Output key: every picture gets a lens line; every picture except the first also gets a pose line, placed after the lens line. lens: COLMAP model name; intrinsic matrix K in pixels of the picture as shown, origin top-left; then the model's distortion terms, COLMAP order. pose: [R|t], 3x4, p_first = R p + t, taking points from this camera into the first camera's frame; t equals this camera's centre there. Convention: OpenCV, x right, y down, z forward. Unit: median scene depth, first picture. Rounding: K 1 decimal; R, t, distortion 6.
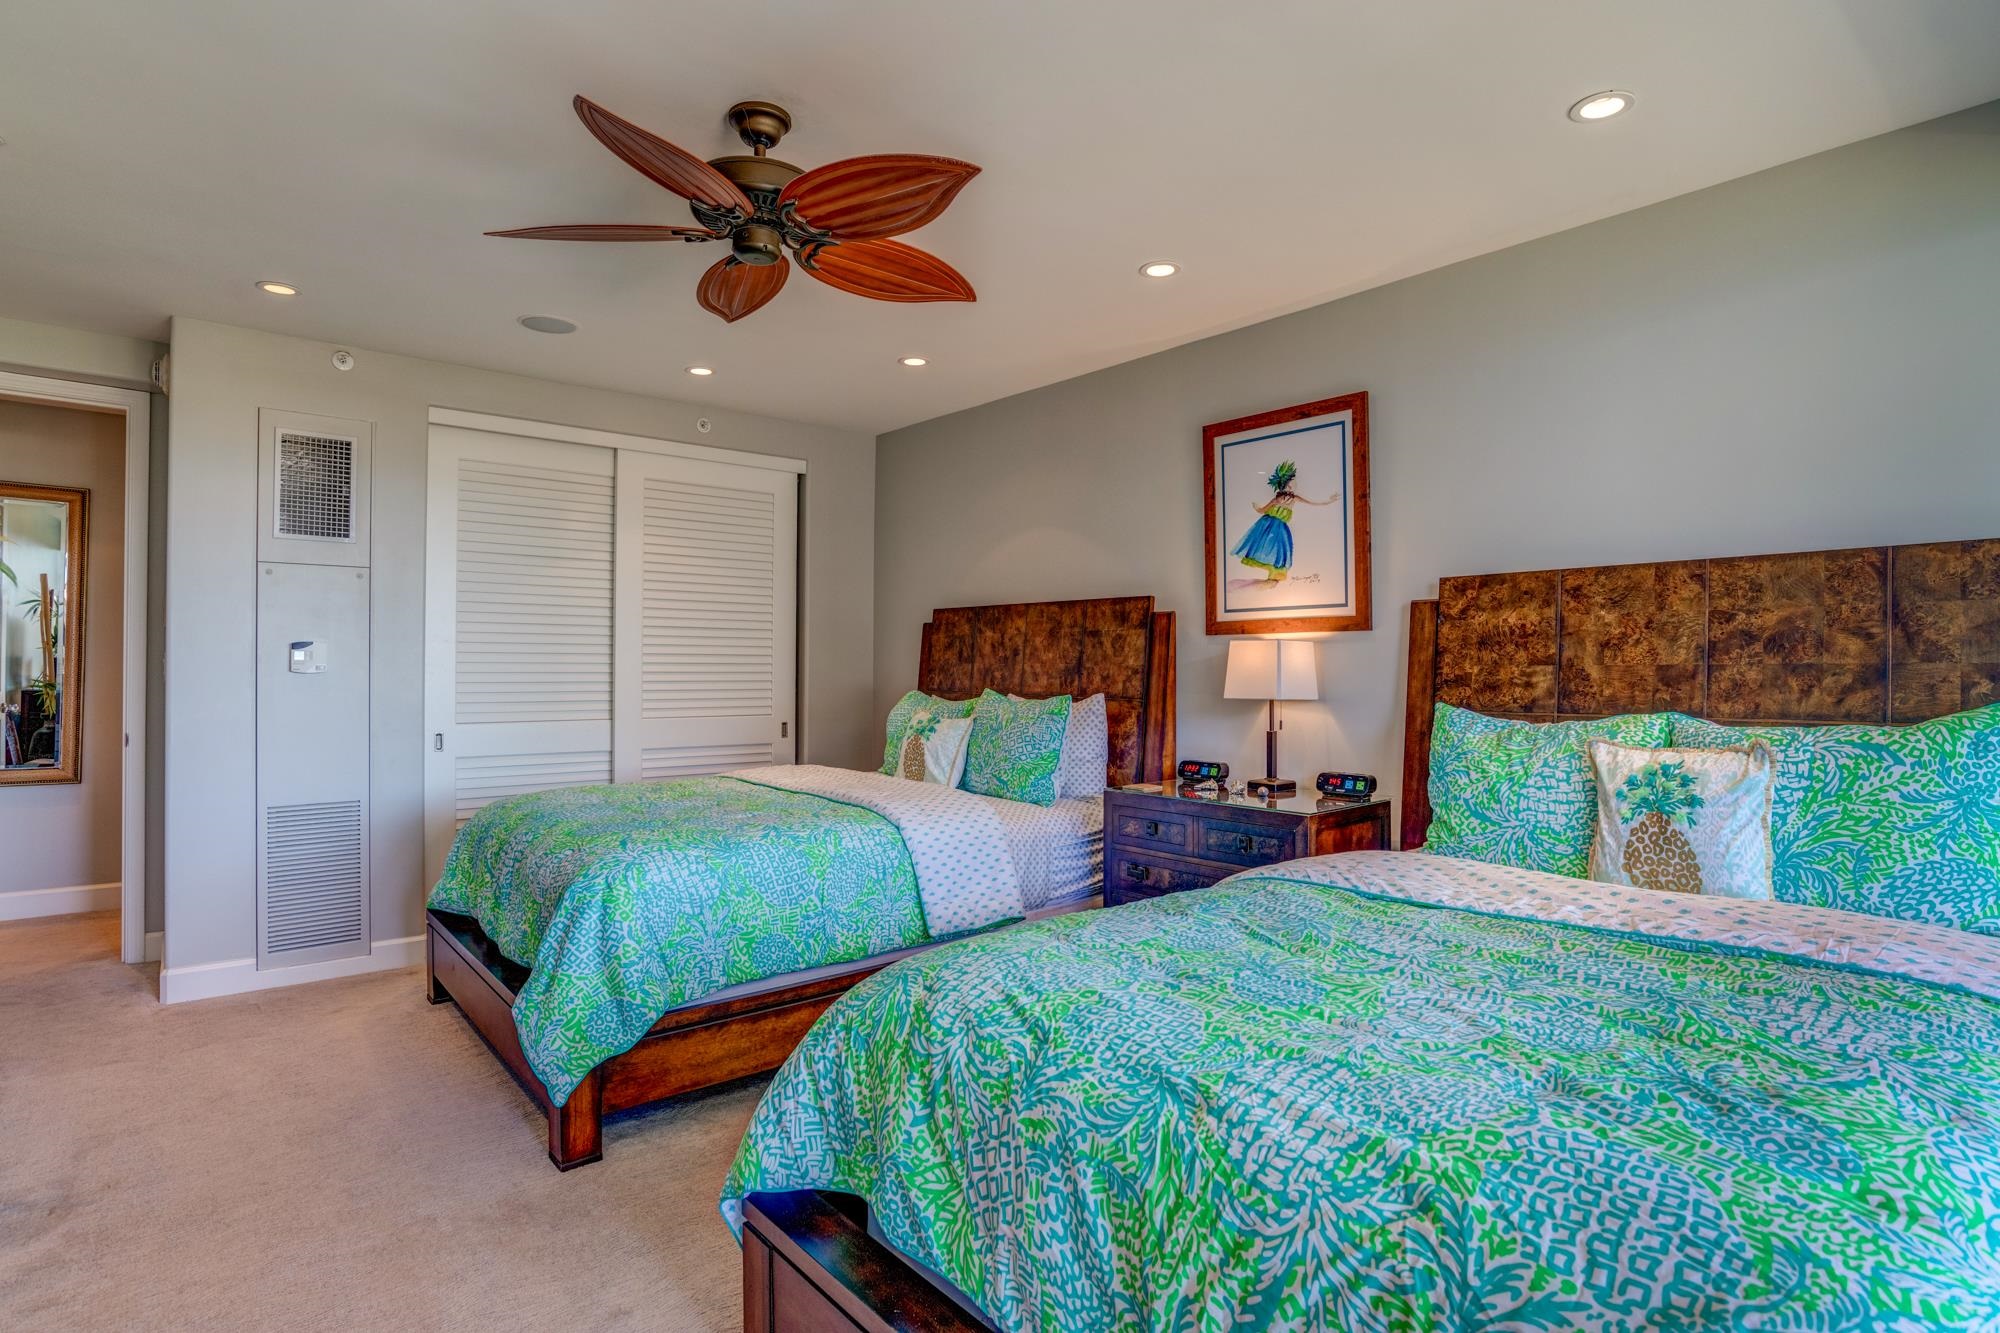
lens RADIAL K [[1041.1, 0, 998.0], [0, 1041.1, 663.0], [0, 0, 1]] dist [-0.033504, 0.009229]
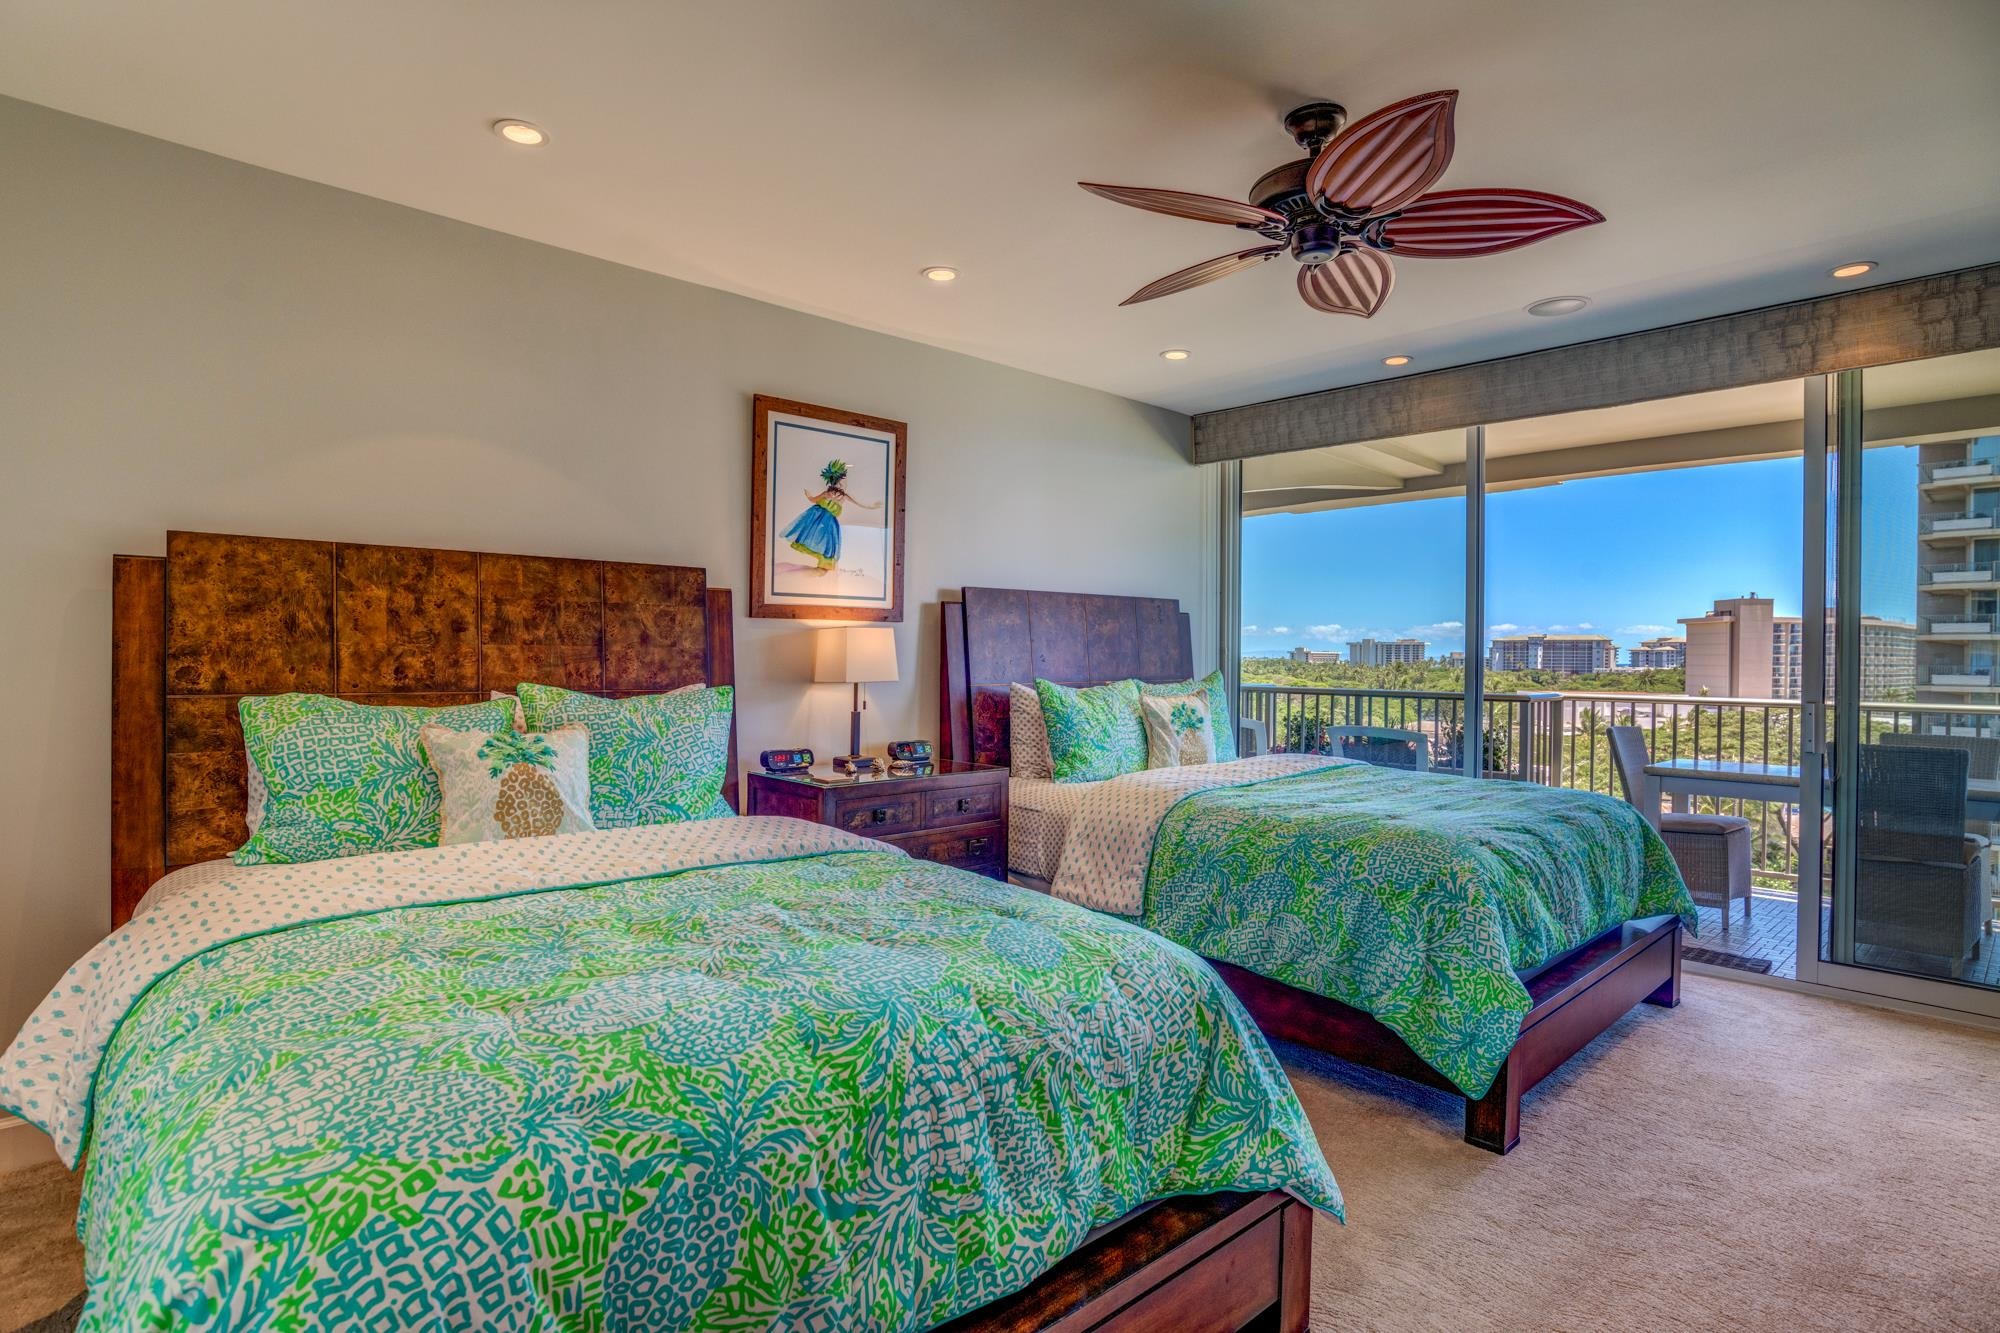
lens RADIAL K [[1041.1, 0, 999.8], [0, 1041.1, 665.9], [0, 0, 1]] dist [-0.033504, 0.009229]
pose [[-0.048485, -0.013271, 0.998736, -0.790891], [-0.010559, 0.999863, 0.012773, 0.002858], [-0.998768, -0.009926, -0.048619, 0.869812]]
